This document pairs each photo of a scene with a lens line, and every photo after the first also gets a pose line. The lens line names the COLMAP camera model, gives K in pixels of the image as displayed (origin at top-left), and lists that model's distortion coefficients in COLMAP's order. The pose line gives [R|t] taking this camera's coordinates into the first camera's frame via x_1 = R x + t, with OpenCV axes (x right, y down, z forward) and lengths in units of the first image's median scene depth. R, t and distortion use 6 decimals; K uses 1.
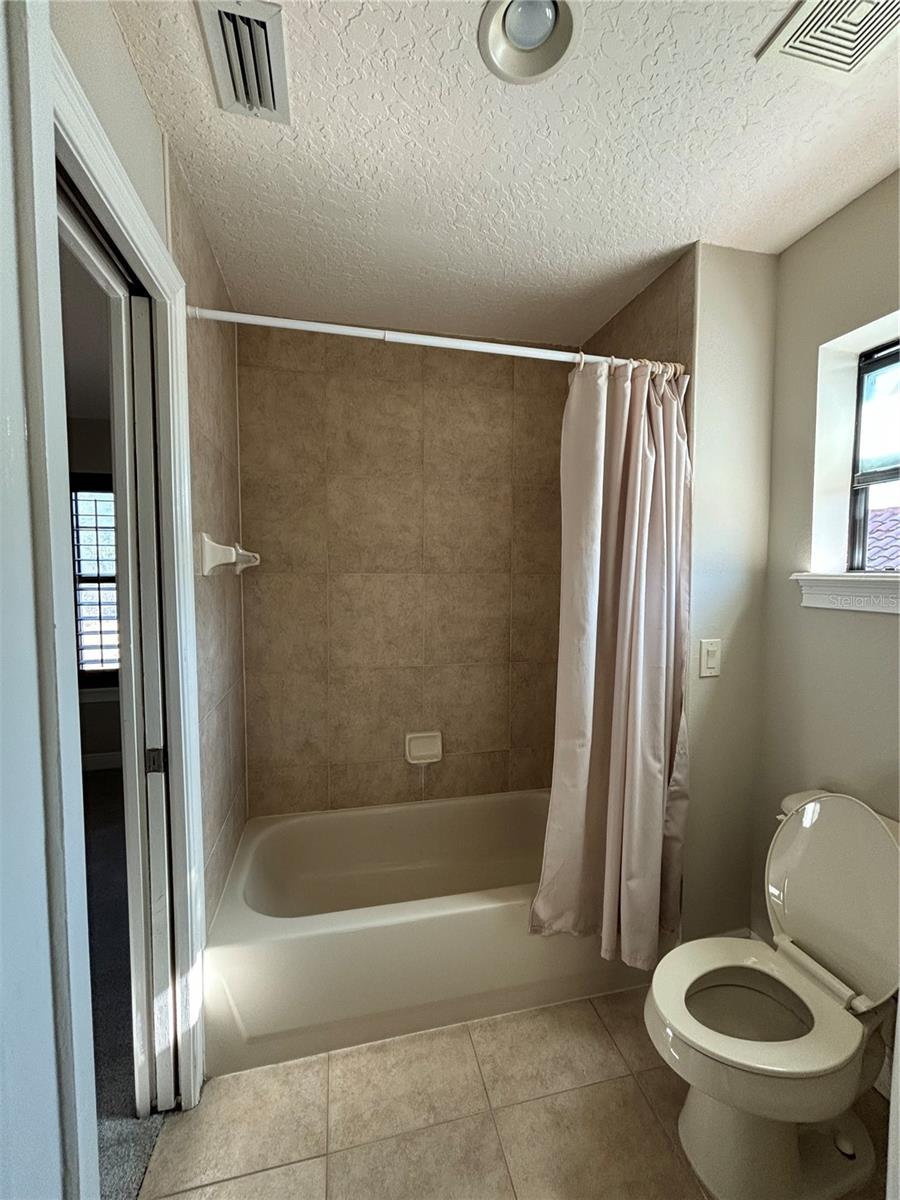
lens RADIAL K [[482.5, 0, 448.1], [0, 482.5, 602.5], [0, 0, 1]] dist [0.000685, 0.000391]
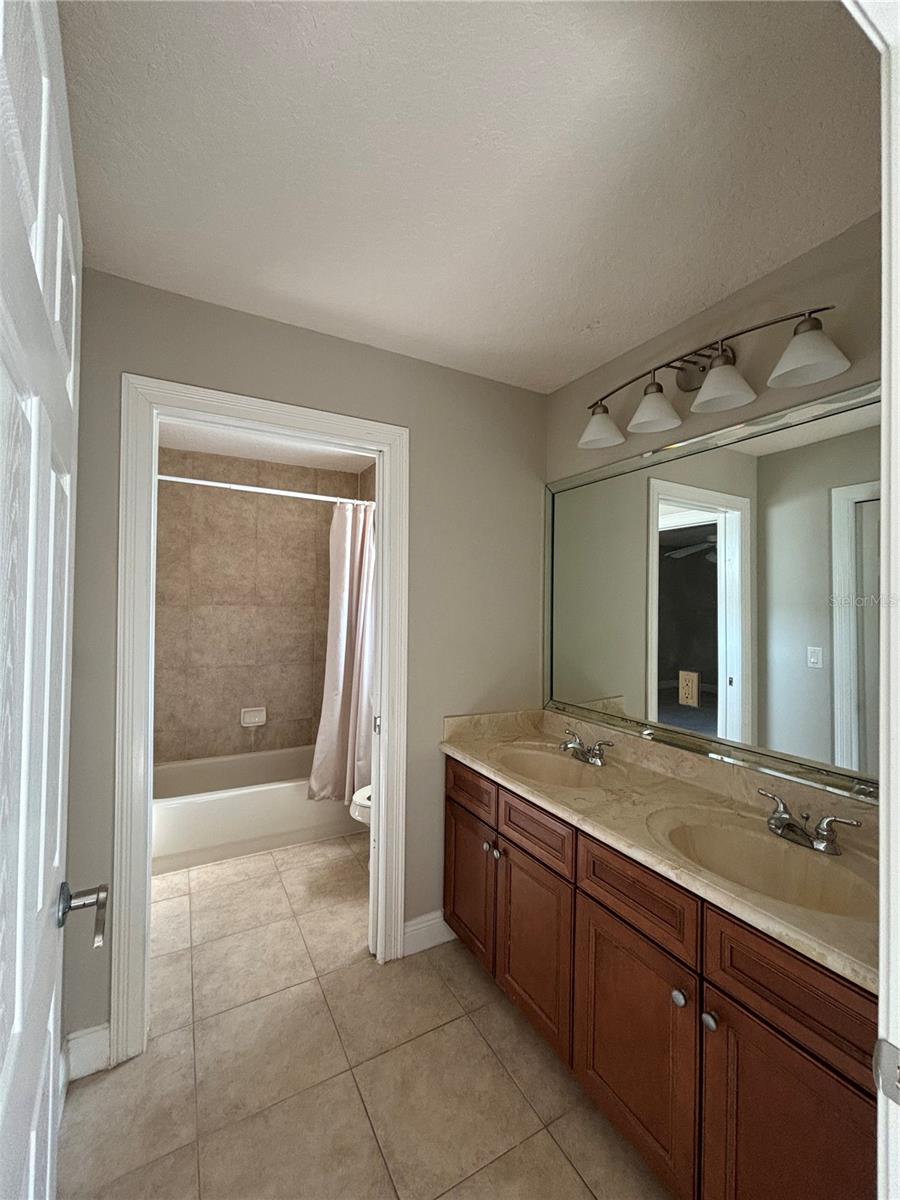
lens RADIAL K [[482.5, 0, 449.9], [0, 482.5, 604.3], [0, 0, 1]] dist [0.000685, 0.000391]
pose [[0.958005, 0.014197, 0.286401, 0.108505], [0.002072, 0.998405, -0.056422, 0.025551], [-0.286745, 0.054646, 0.956447, -0.720175]]
